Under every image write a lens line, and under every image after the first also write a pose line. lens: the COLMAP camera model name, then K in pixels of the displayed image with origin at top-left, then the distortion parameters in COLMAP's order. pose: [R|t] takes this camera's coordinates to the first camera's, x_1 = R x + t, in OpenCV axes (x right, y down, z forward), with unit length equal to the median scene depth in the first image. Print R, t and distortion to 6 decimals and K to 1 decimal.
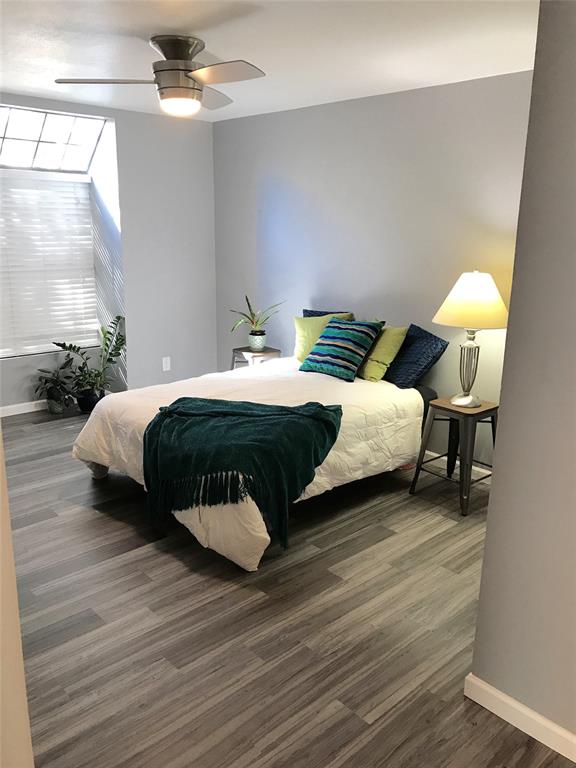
lens RADIAL K [[635.1, 0, 305.6], [0, 635.1, 379.2], [0, 0, 1]] dist [0.065107, -0.114000]
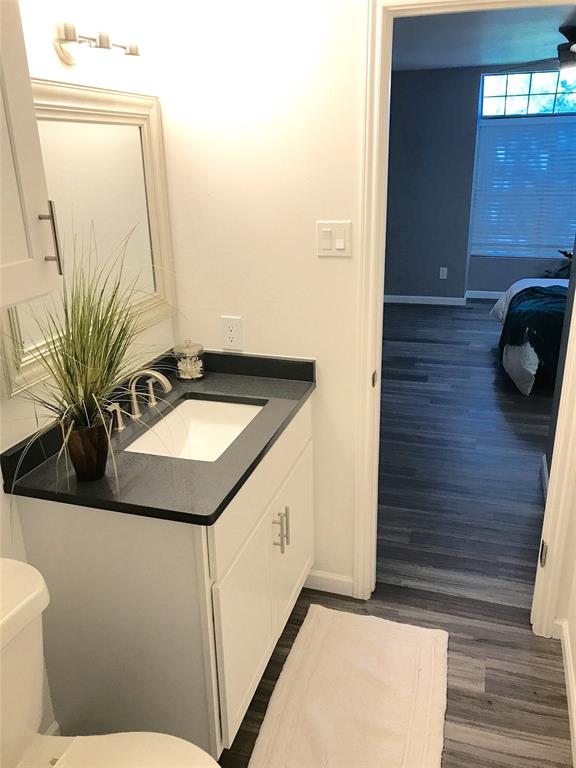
lens RADIAL K [[635.1, 0, 305.6], [0, 635.1, 379.2], [0, 0, 1]] dist [0.065107, -0.114000]
pose [[0.506715, 0.267895, -0.819434, 0.727541], [-0.190884, 0.961766, 0.196390, 0.057474], [0.840716, 0.056903, 0.538478, -0.196960]]
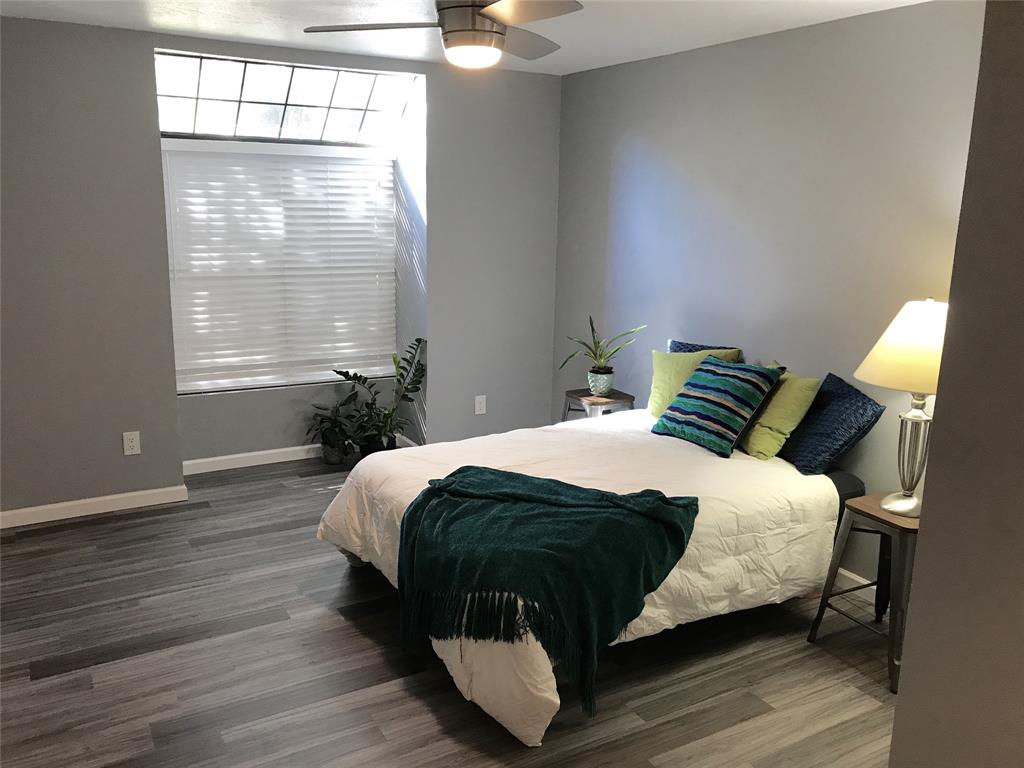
lens RADIAL K [[856.4, 0, 524.7], [0, 856.4, 383.5], [0, 0, 1]] dist [0.003868, -0.001103]
pose [[0.973808, 0.052672, -0.221185, 0.069883], [-0.060448, 0.997764, -0.028531, -0.038541], [0.219188, 0.041154, 0.974814, 0.104798]]
